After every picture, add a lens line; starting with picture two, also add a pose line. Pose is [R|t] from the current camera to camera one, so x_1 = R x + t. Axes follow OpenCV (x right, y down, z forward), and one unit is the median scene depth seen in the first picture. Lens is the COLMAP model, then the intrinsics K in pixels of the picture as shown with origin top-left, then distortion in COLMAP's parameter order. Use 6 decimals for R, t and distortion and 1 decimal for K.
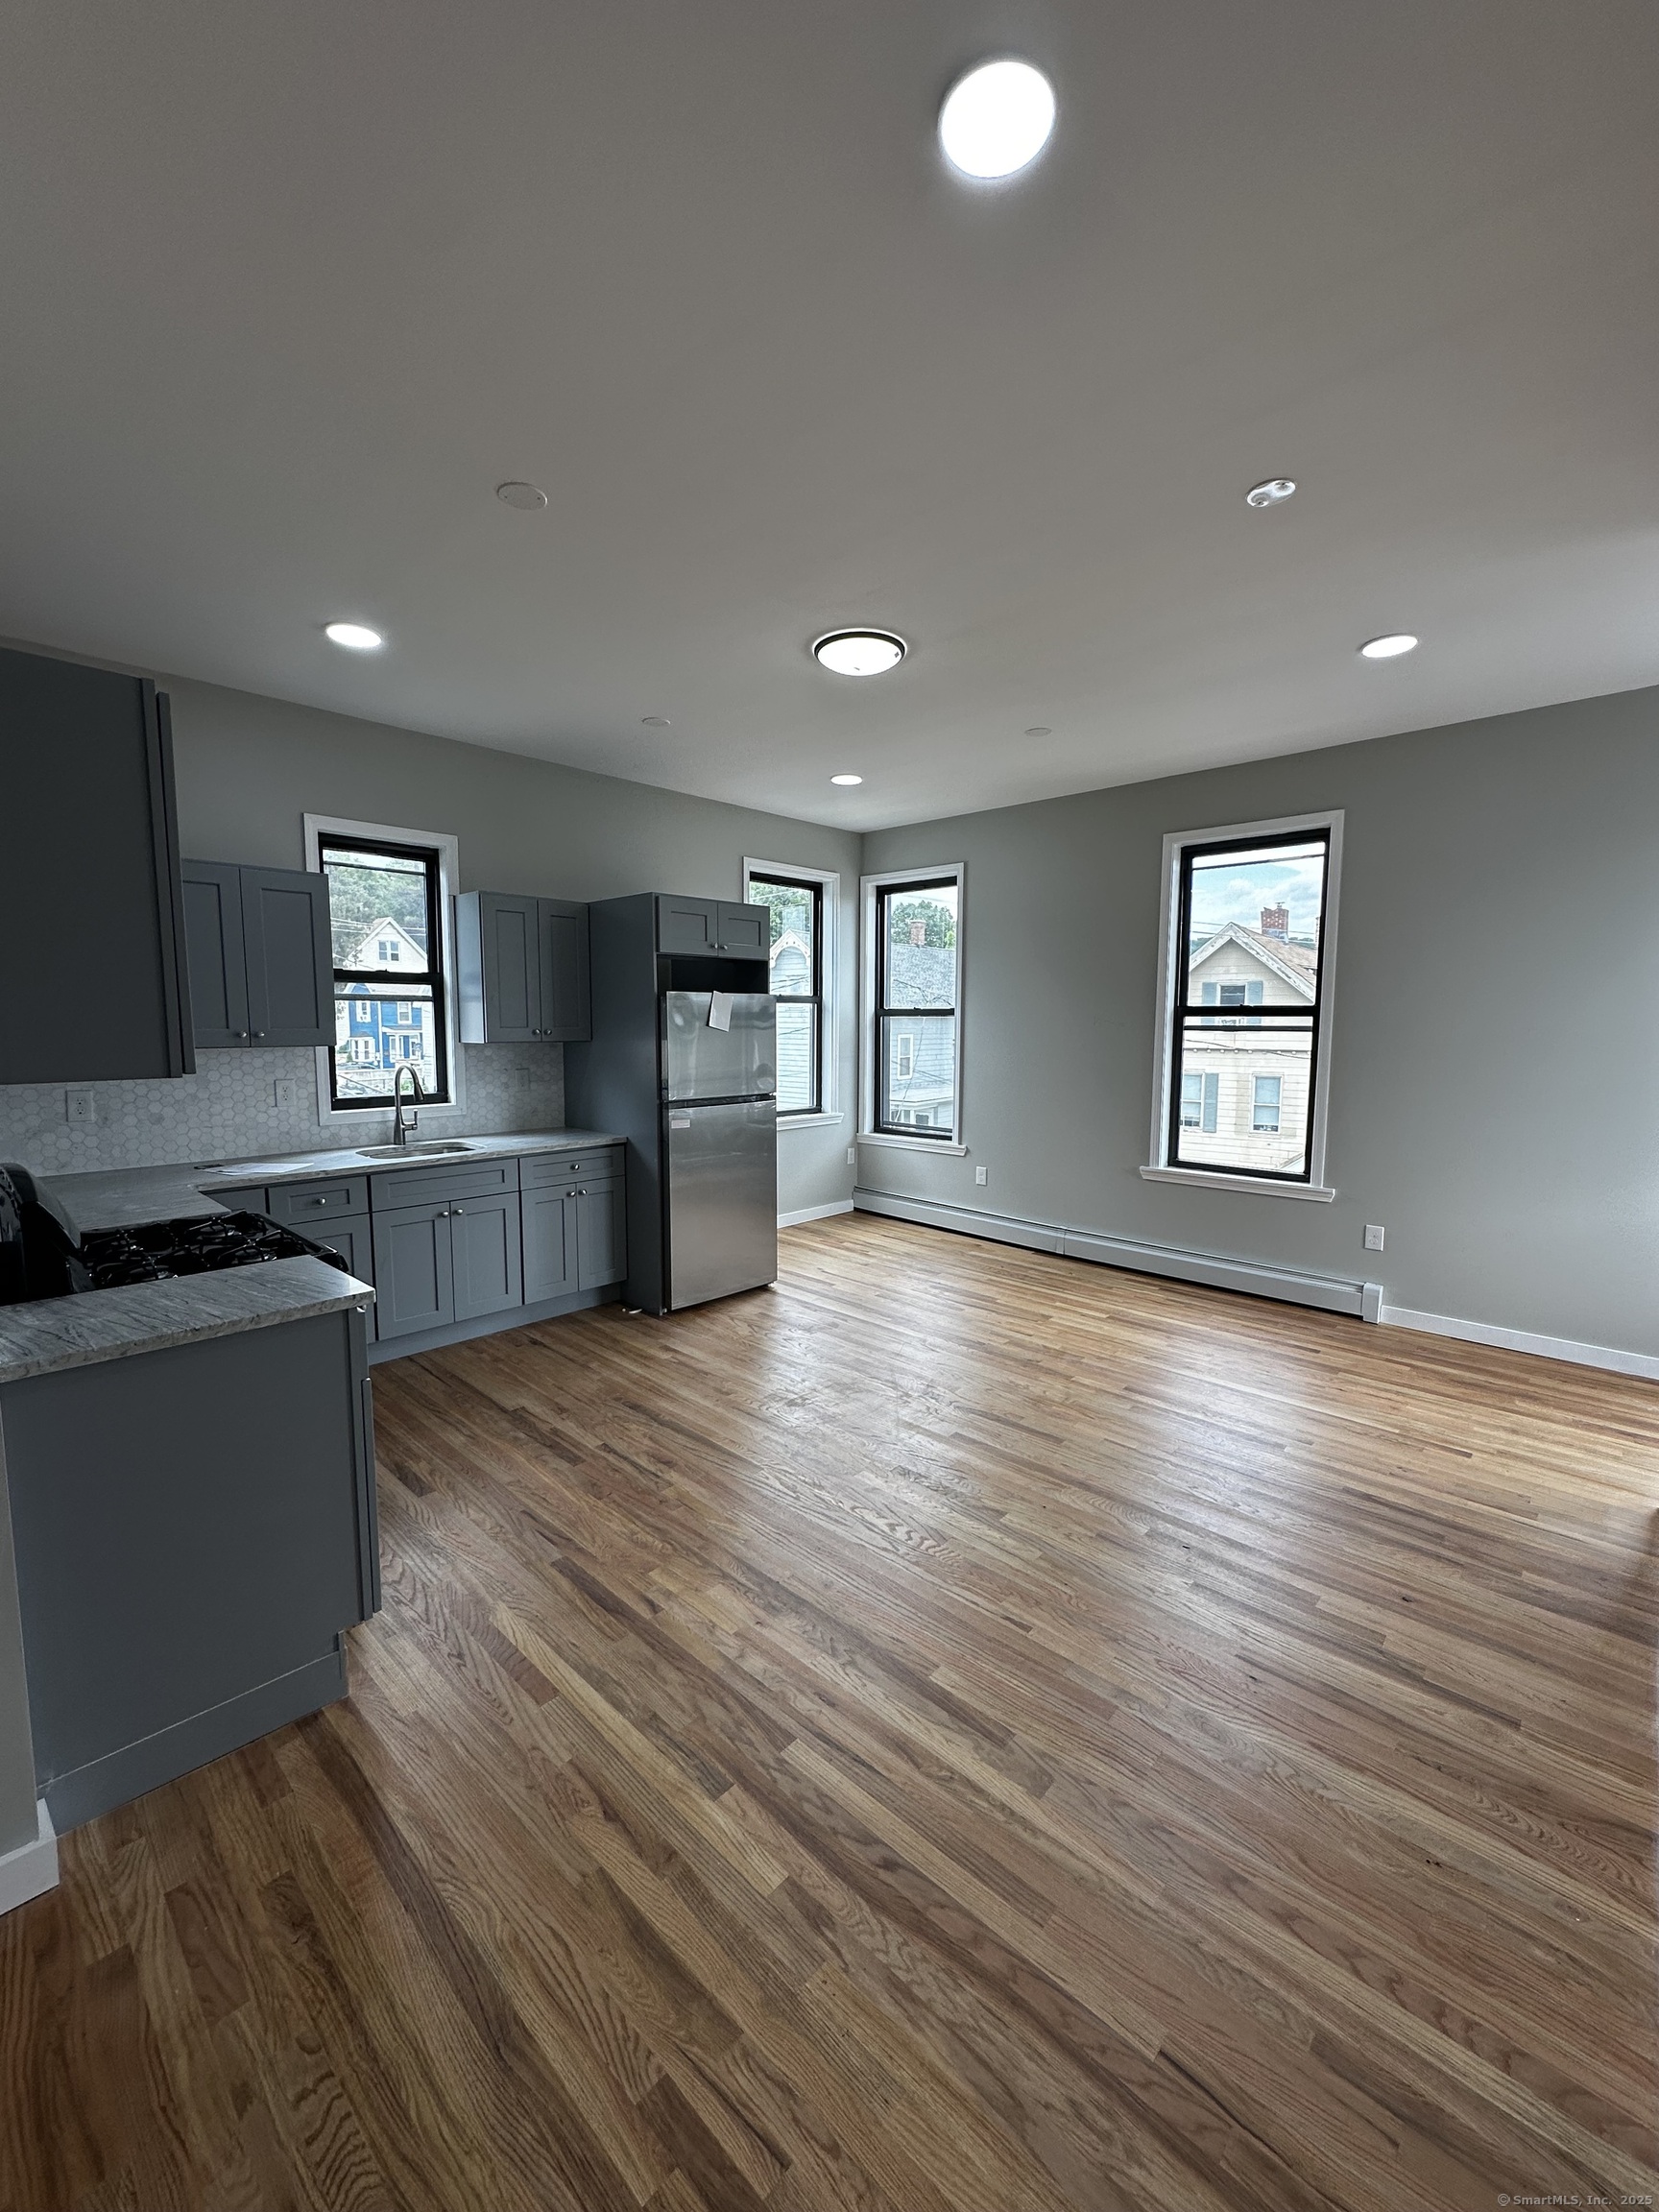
lens RADIAL K [[883.3, 0, 831.5], [0, 883.3, 1103.5], [0, 0, 1]] dist [-0.002663, 0.000694]
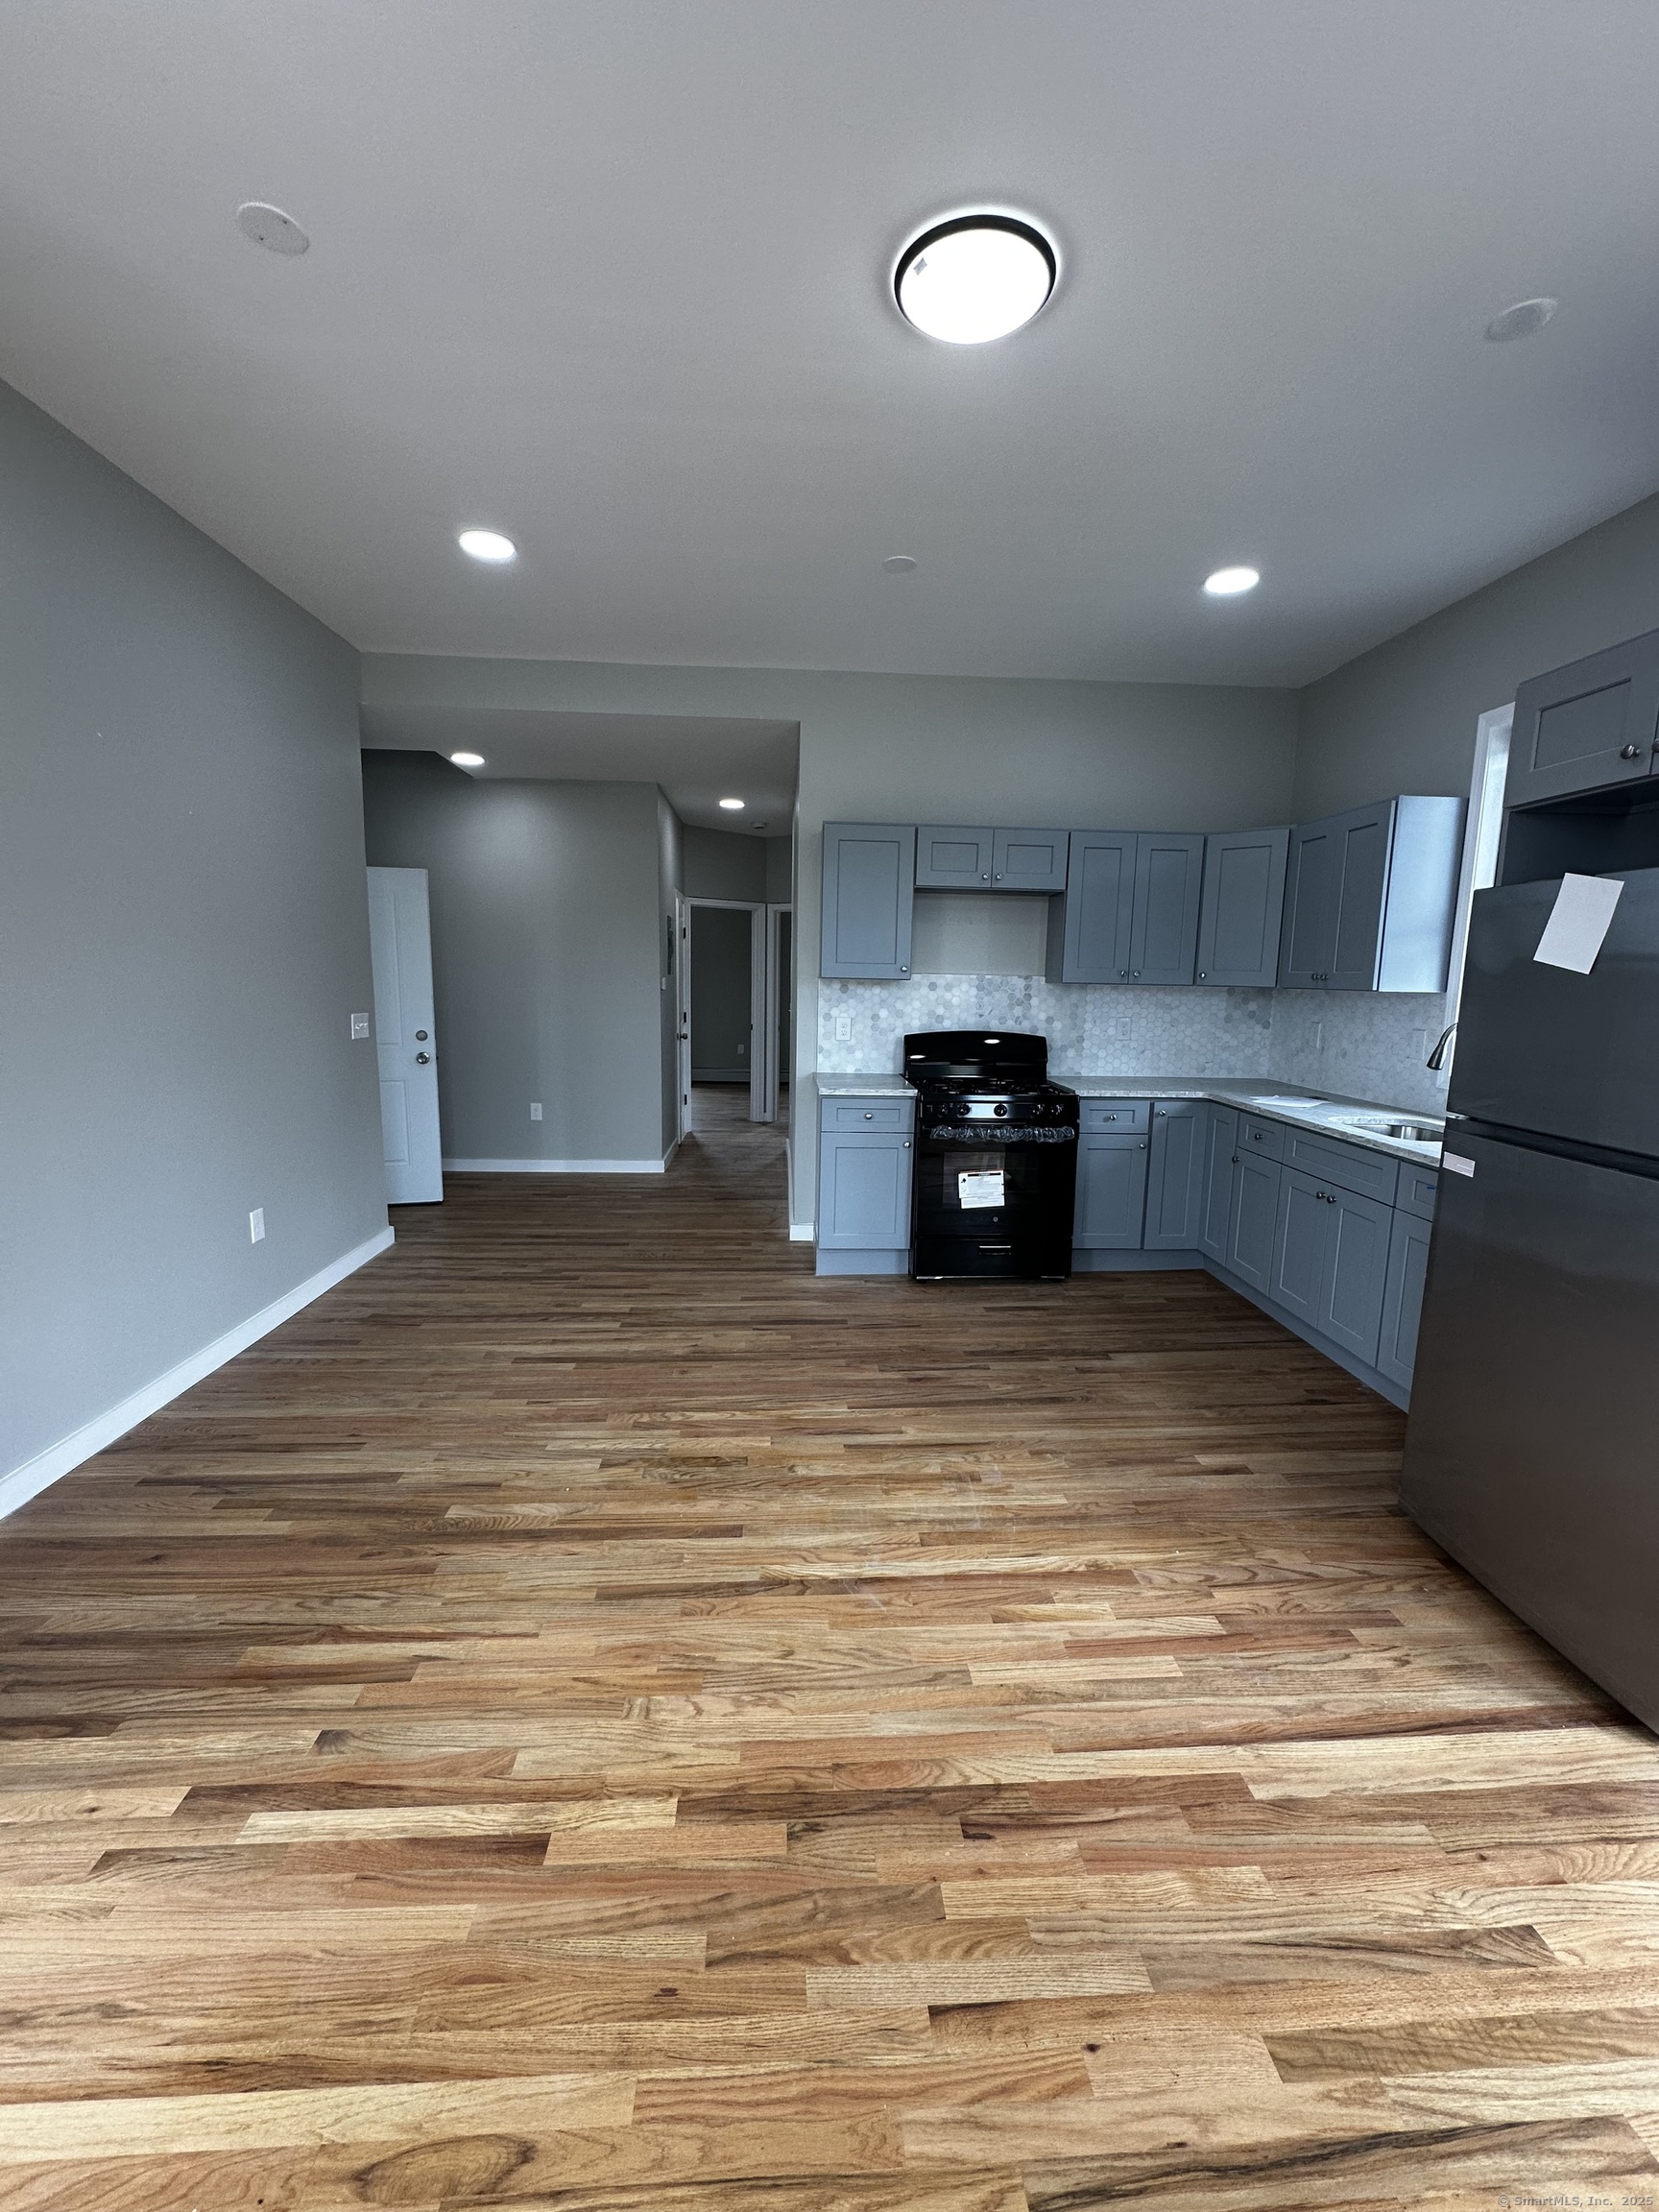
lens RADIAL K [[883.3, 0, 831.5], [0, 883.3, 1103.5], [0, 0, 1]] dist [-0.002663, 0.000694]
pose [[-0.691027, 0.091379, -0.717029, 0.434820], [-0.087531, 0.974098, 0.208497, -0.084992], [0.717509, 0.206840, -0.665130, 1.123486]]
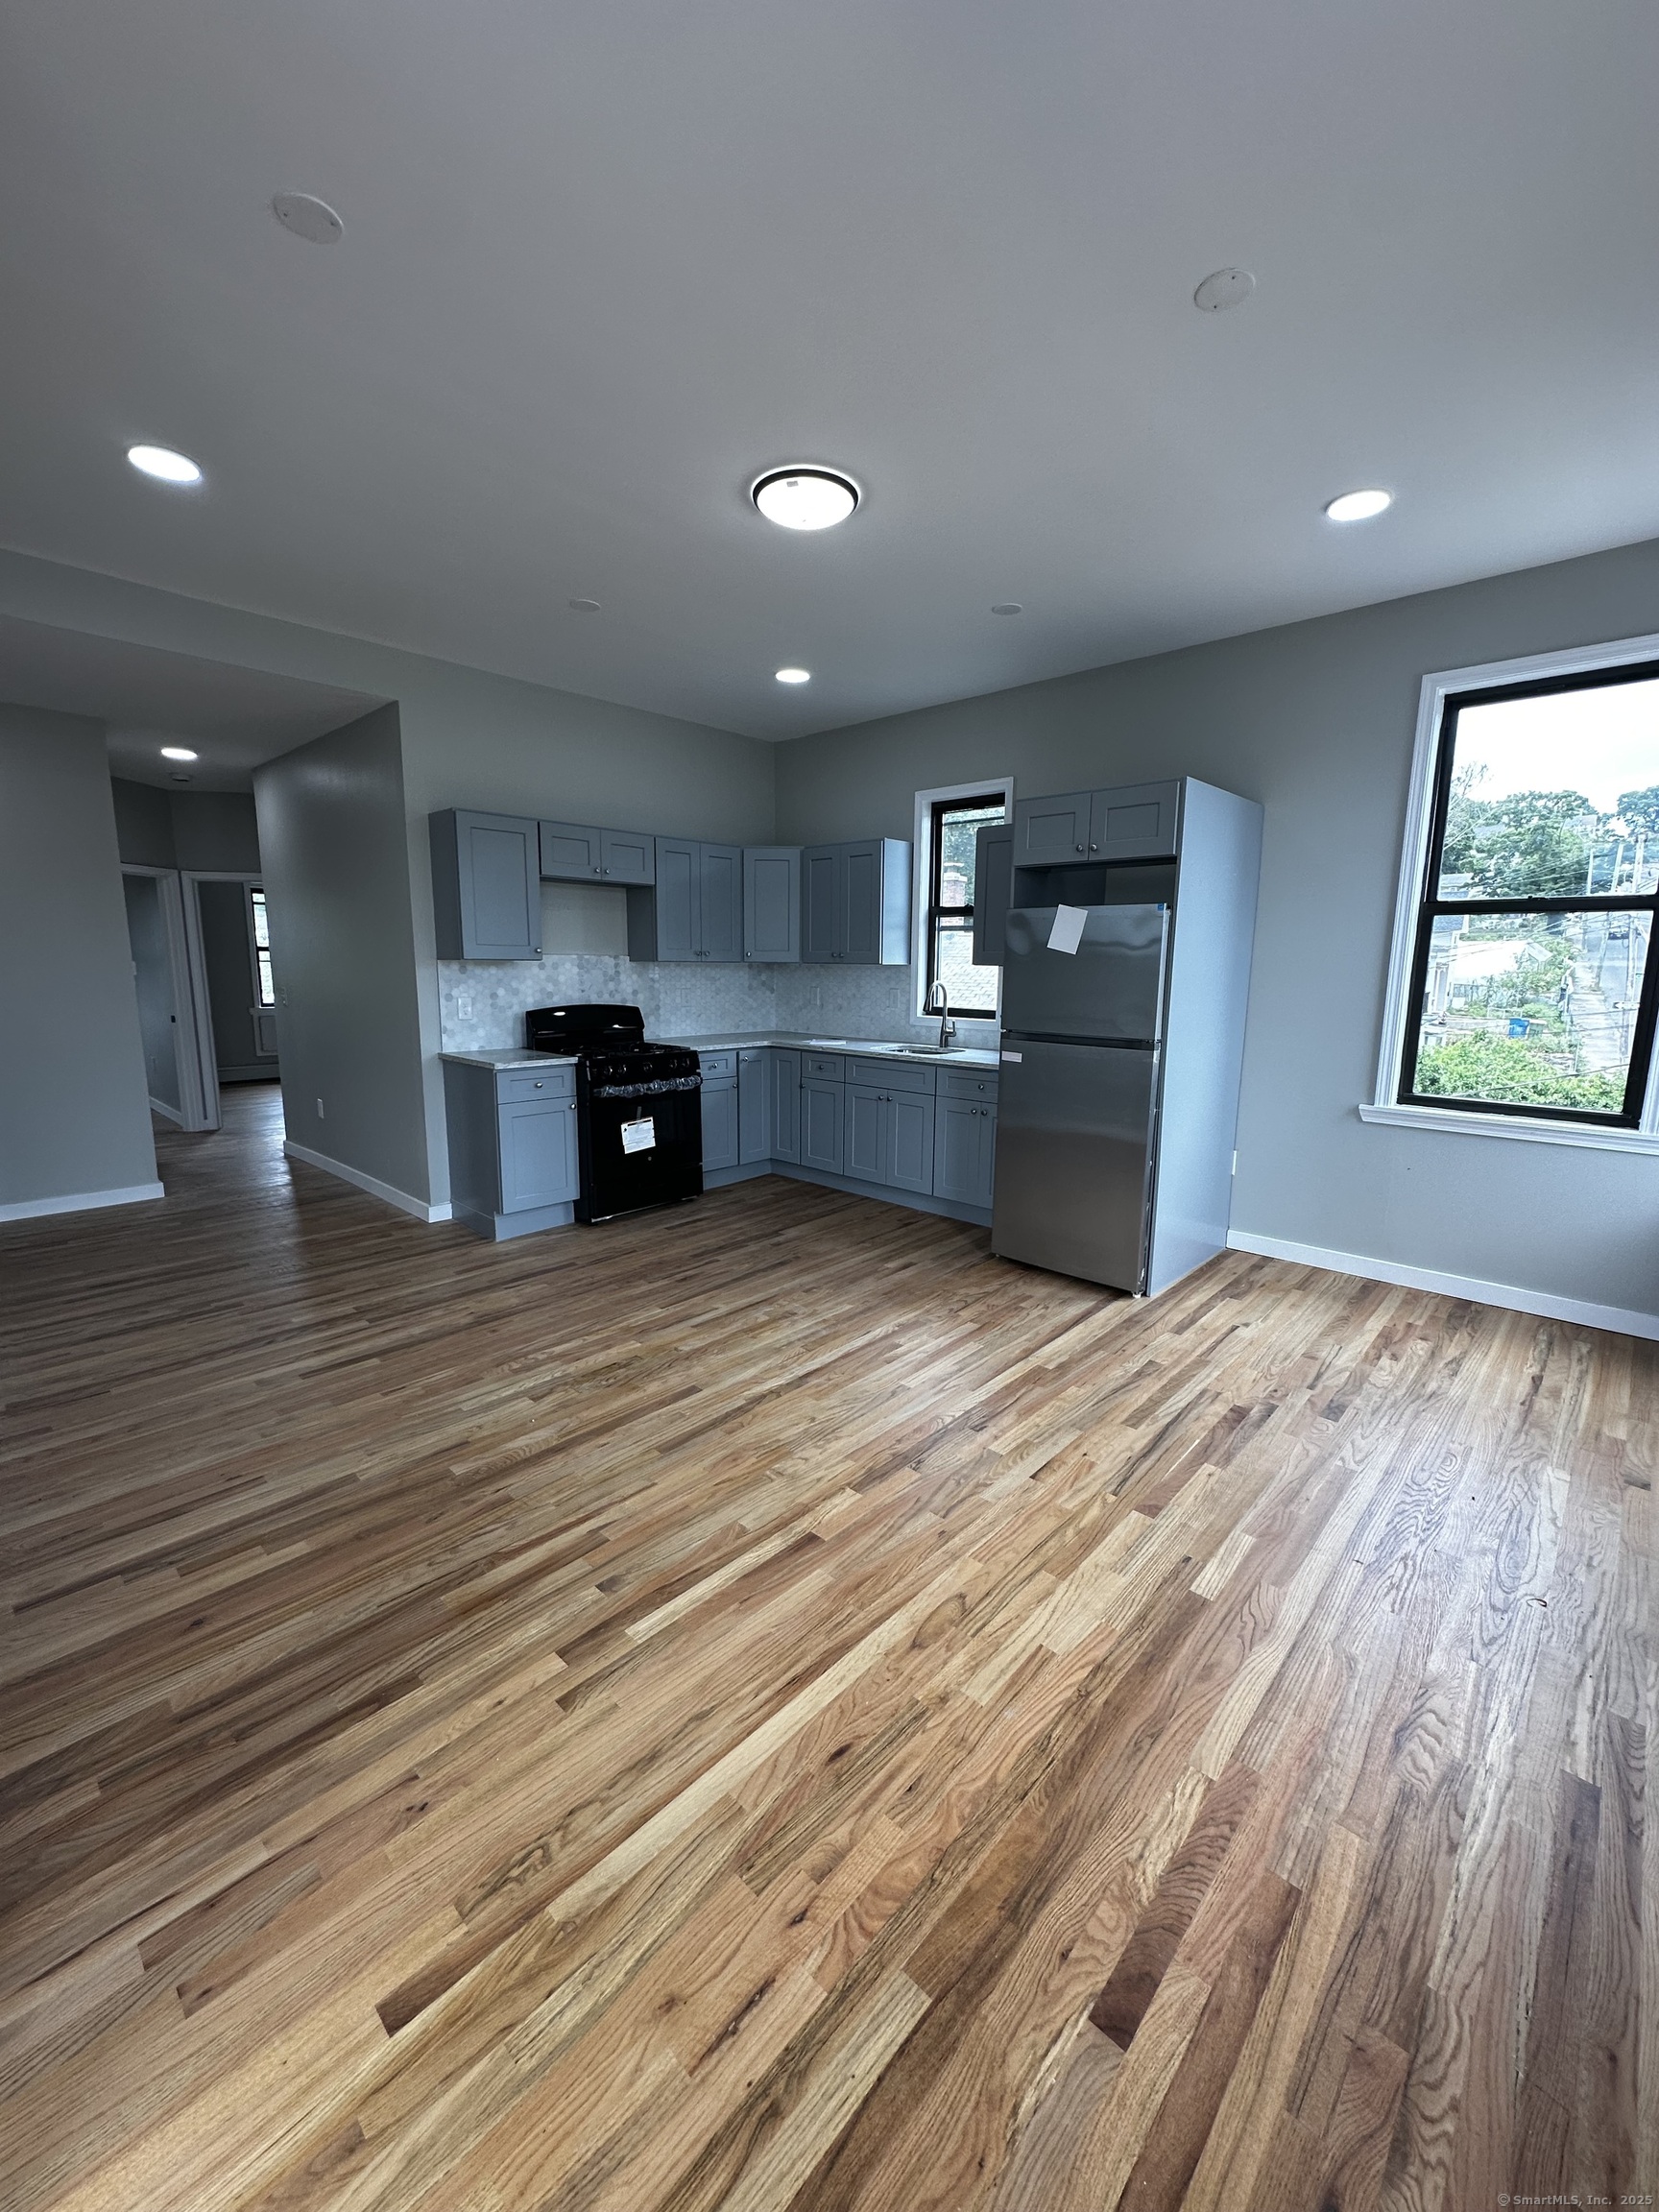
lens RADIAL K [[883.3, 0, 831.5], [0, 883.3, 1103.5], [0, 0, 1]] dist [-0.002663, 0.000694]
pose [[0.000699, 0.159239, -0.987240, 0.769827], [-0.104541, 0.981842, 0.158295, -0.056712], [0.994520, 0.103096, 0.017333, 0.846478]]
